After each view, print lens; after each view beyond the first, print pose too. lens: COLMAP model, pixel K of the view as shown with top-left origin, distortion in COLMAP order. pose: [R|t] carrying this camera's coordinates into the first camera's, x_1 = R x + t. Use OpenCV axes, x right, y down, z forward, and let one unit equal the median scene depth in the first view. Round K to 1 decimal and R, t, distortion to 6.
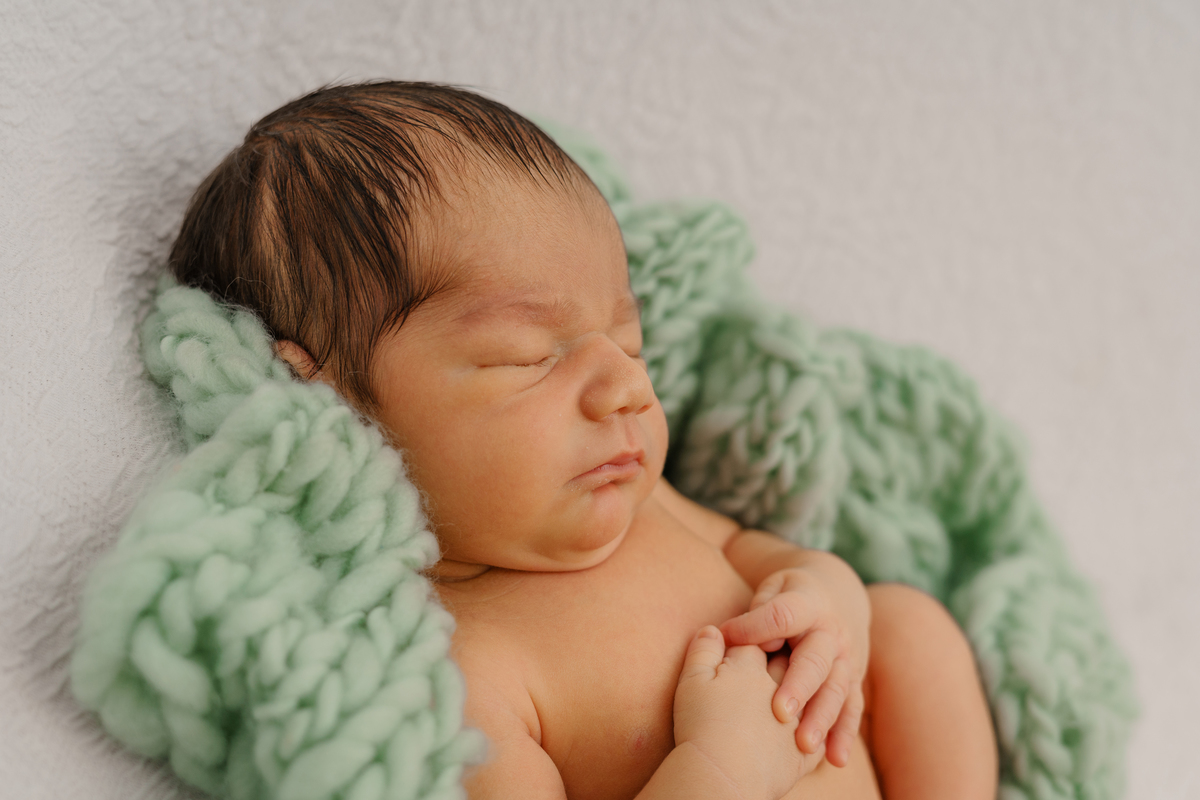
lens RADIAL K [[1981.8, 0, 639.7], [0, 1981.8, 401.4], [0, 0, 1]] dist [-0.023864, -0.065664]
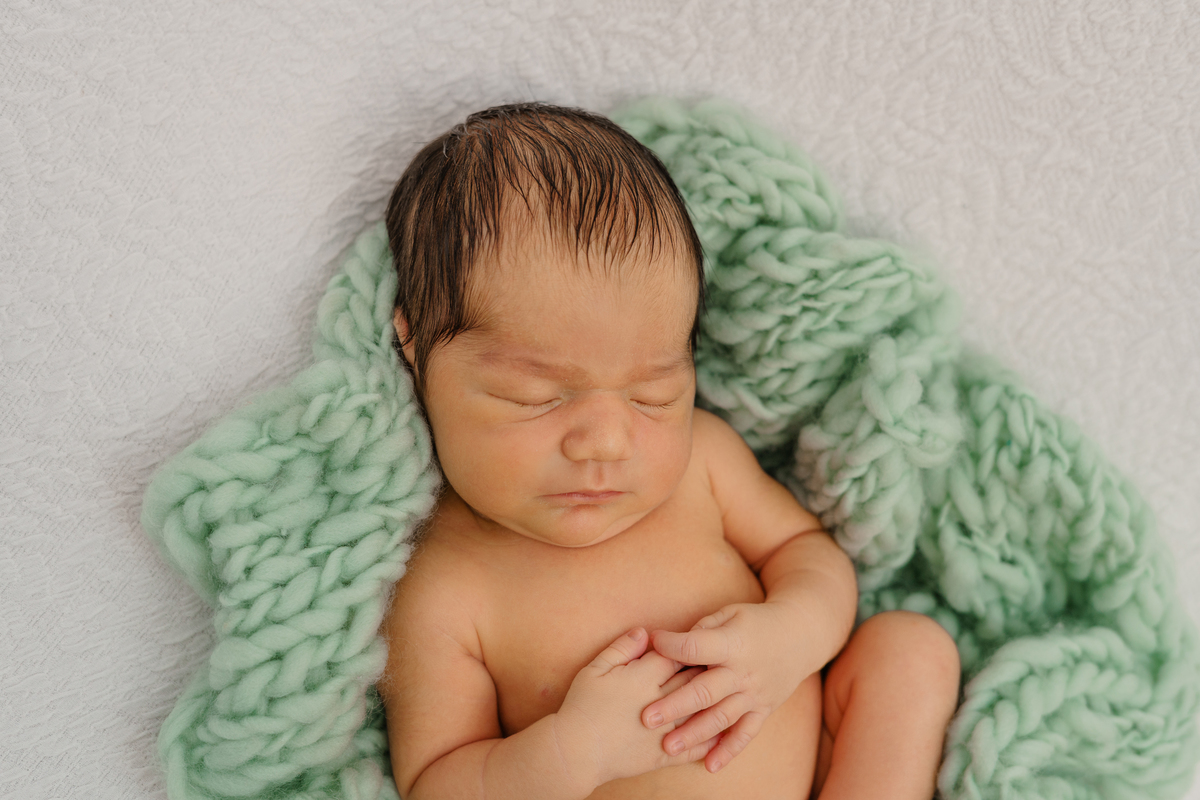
lens RADIAL K [[1933.5, 0, 600.0], [0, 1933.5, 400.0], [0, 0, 1]] dist [0.005966, -0.037327]
pose [[0.800893, 0.379363, -0.463309, 0.537129], [-0.214974, 0.904294, 0.368835, -0.472774], [0.558889, -0.195798, 0.805795, 0.026105]]
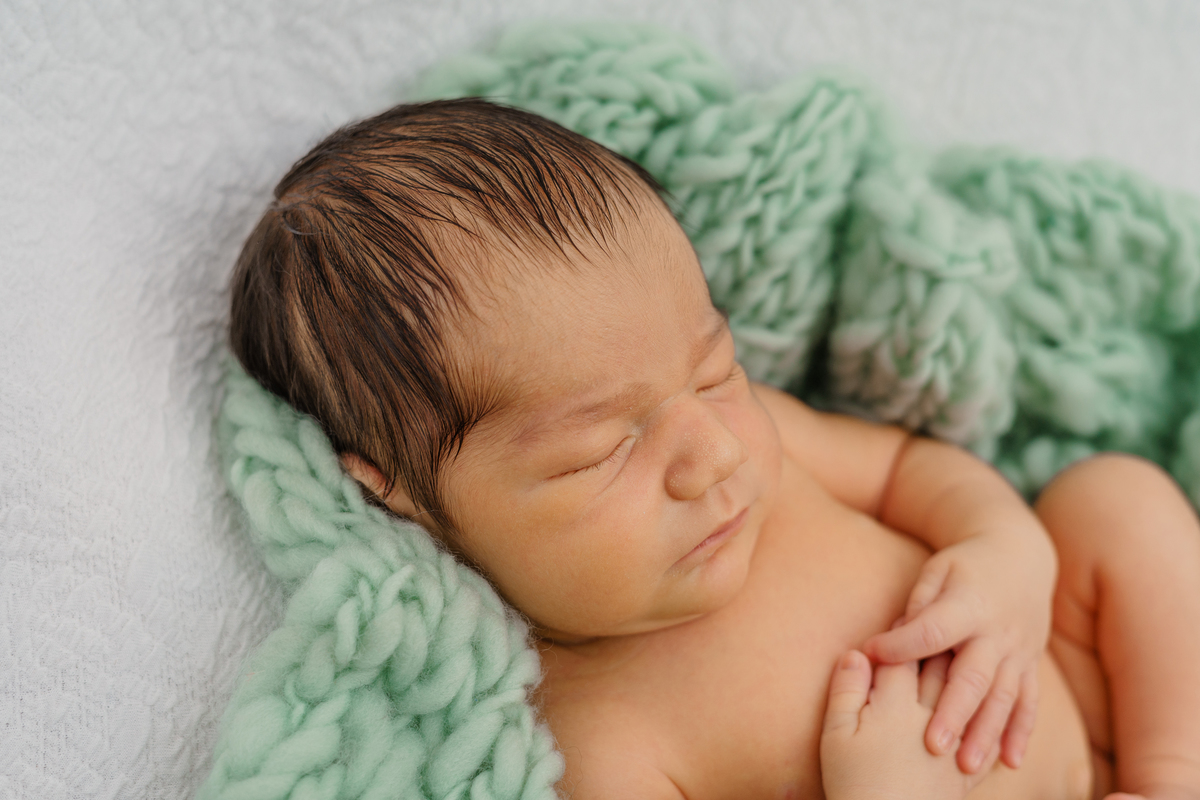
lens RADIAL K [[2051.3, 0, 542.0], [0, 2051.3, 398.2], [0, 0, 1]] dist [0.028463, -0.077791]
pose [[0.958866, -0.125648, -0.254536, 0.160208], [0.209208, 0.918873, 0.334521, -0.361565], [0.191855, -0.374012, 0.907362, 0.133097]]
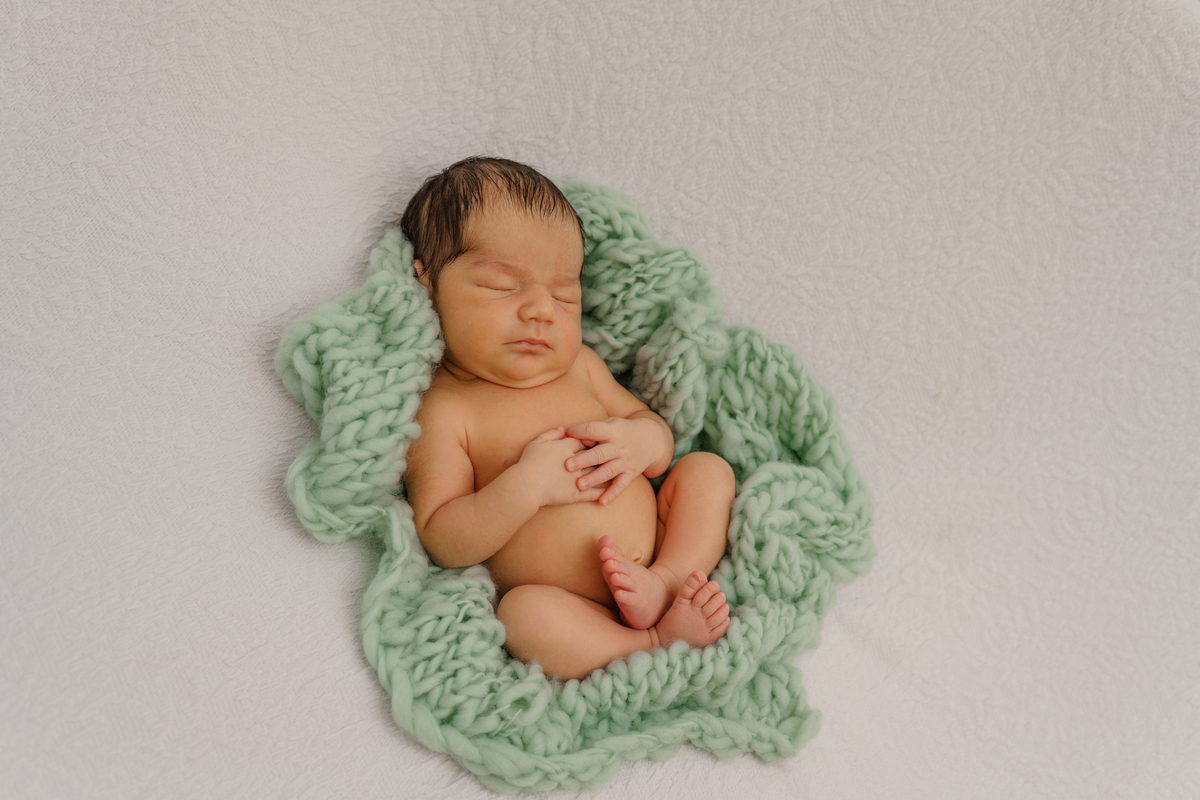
lens RADIAL K [[1933.5, 0, 600.0], [0, 1933.5, 400.0], [0, 0, 1]] dist [0.005966, -0.037327]
pose [[0.882005, 0.228687, -0.412031, 0.971583], [-0.235546, 0.971238, 0.034844, 0.000047], [0.408149, 0.066320, 0.910503, -0.960250]]
